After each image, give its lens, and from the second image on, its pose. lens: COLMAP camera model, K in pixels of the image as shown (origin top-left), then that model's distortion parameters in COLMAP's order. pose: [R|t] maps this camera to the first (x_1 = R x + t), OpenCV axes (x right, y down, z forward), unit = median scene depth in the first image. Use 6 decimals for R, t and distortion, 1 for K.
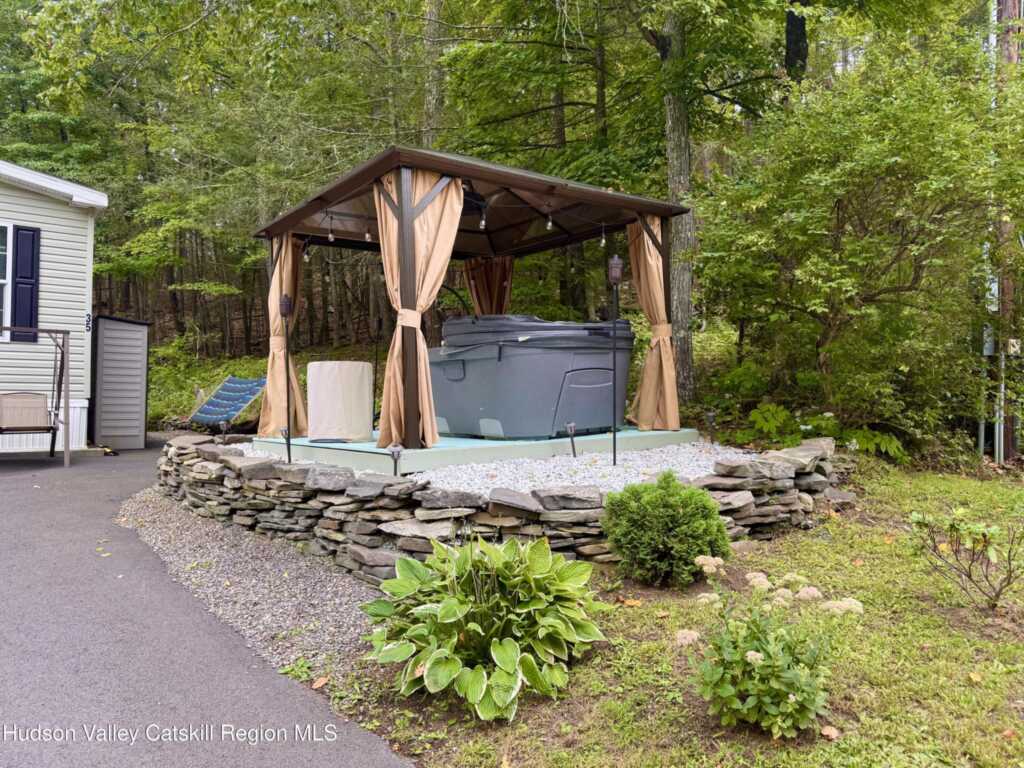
lens RADIAL K [[715.1, 0, 507.5], [0, 715.1, 386.5], [0, 0, 1]] dist [0.021912, -0.029053]
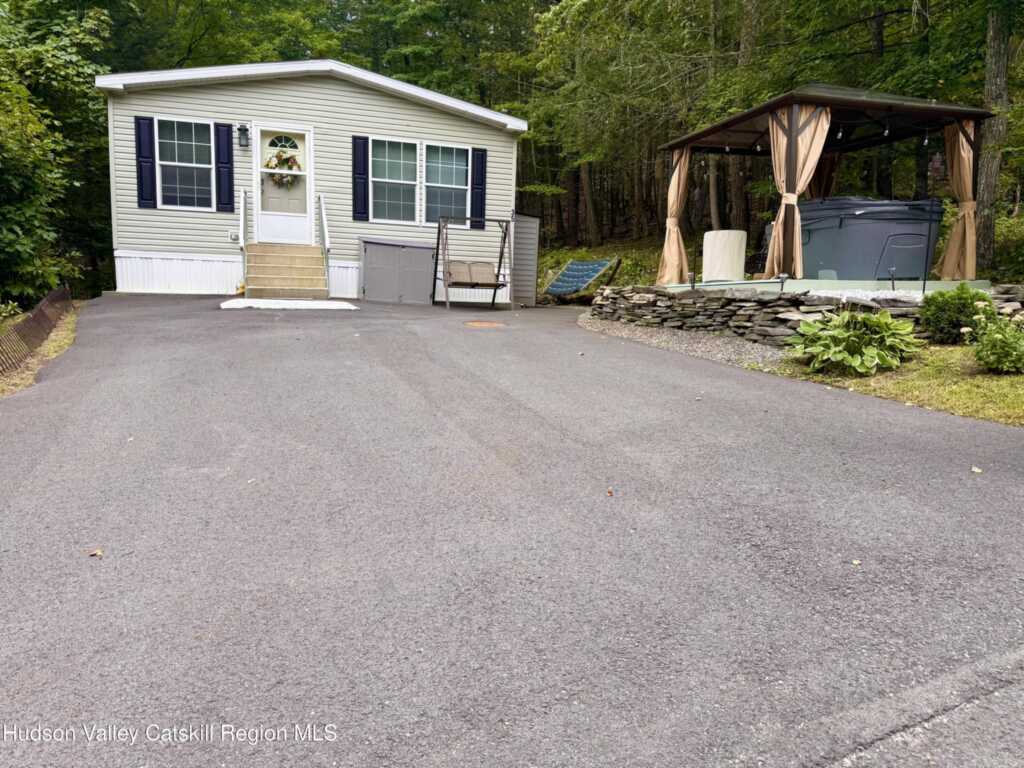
lens RADIAL K [[715.1, 0, 511.5], [0, 715.1, 387.5], [0, 0, 1]] dist [0.021912, -0.029053]
pose [[0.941686, 0.059085, -0.331266, -0.165504], [-0.012734, 0.990016, 0.140381, 0.106596], [0.336253, -0.127976, 0.933036, -0.785302]]
